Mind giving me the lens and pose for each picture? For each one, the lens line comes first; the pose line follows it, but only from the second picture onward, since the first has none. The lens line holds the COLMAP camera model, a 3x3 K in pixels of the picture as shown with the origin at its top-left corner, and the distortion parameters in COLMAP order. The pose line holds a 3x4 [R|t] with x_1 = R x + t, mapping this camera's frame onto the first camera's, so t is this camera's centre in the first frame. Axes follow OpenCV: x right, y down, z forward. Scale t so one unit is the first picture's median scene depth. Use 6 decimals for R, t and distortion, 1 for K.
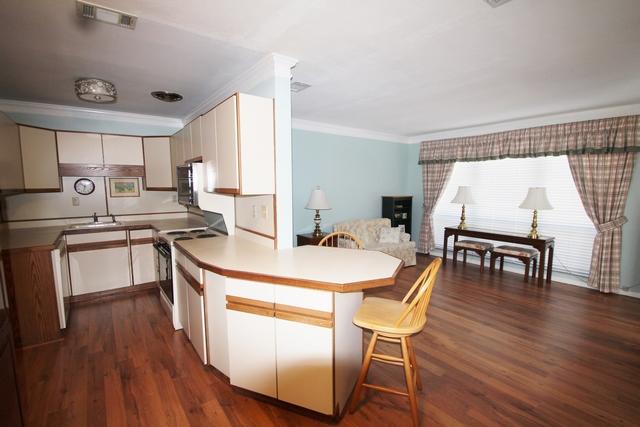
lens RADIAL K [[296.2, 0, 323.5], [0, 296.2, 217.4], [0, 0, 1]] dist [-0.004815, -0.001262]
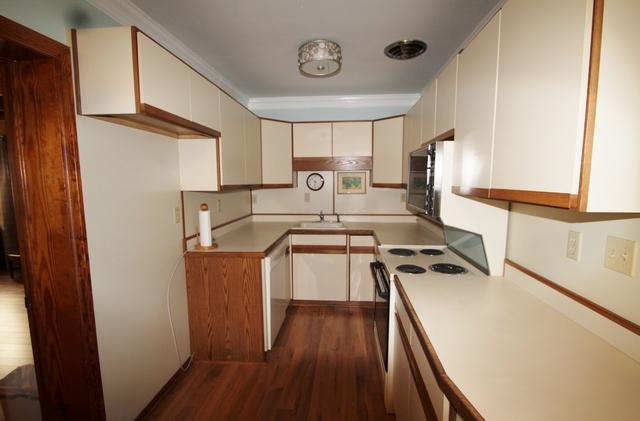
lens RADIAL K [[298.6, 0, 325.7], [0, 298.6, 213.7], [0, 0, 1]] dist [-0.013729, 0.000182]
pose [[0.749213, 0.075502, -0.658012, -0.163269], [-0.073290, 0.996831, 0.030931, -0.037522], [0.658262, 0.025052, 0.752372, 0.328064]]
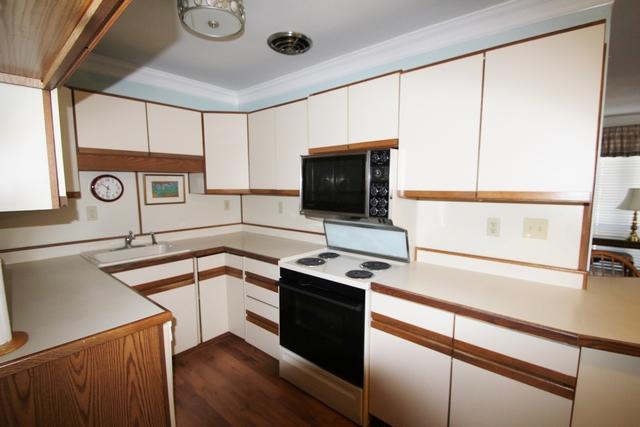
lens RADIAL K [[296.2, 0, 323.7], [0, 296.2, 217.8], [0, 0, 1]] dist [-0.004815, -0.001262]
pose [[0.975577, -0.024413, 0.218296, -0.535937], [0.024545, 0.999696, 0.002108, -0.036206], [-0.218281, 0.003302, 0.975880, 0.328964]]
